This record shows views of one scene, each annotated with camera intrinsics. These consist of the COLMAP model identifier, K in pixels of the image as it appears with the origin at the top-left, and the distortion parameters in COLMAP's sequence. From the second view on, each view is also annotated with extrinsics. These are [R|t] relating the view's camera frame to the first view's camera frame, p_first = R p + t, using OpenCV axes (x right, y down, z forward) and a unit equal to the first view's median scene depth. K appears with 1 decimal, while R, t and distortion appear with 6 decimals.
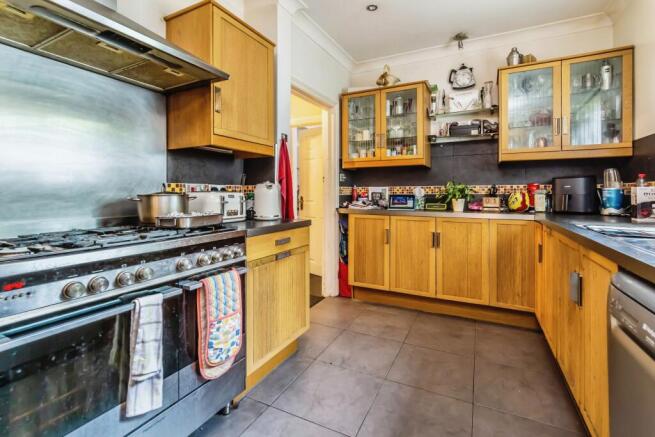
lens RADIAL K [[305.4, 0, 326.5], [0, 305.4, 193.0], [0, 0, 1]] dist [-0.001062, -0.000092]
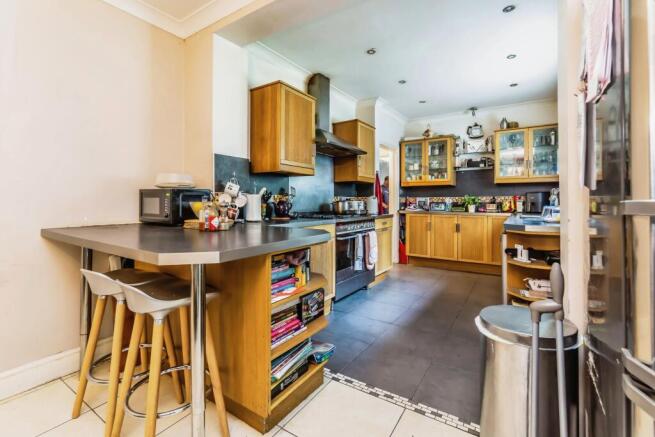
lens RADIAL K [[335.2, 0, 328.5], [0, 335.2, 202.5], [0, 0, 1]] dist [0.000872, 0.000080]
pose [[0.998255, 0.001957, -0.059014, -0.249294], [-0.001765, 0.999993, 0.003304, 0.001783], [0.059020, -0.003194, 0.998252, -0.891274]]
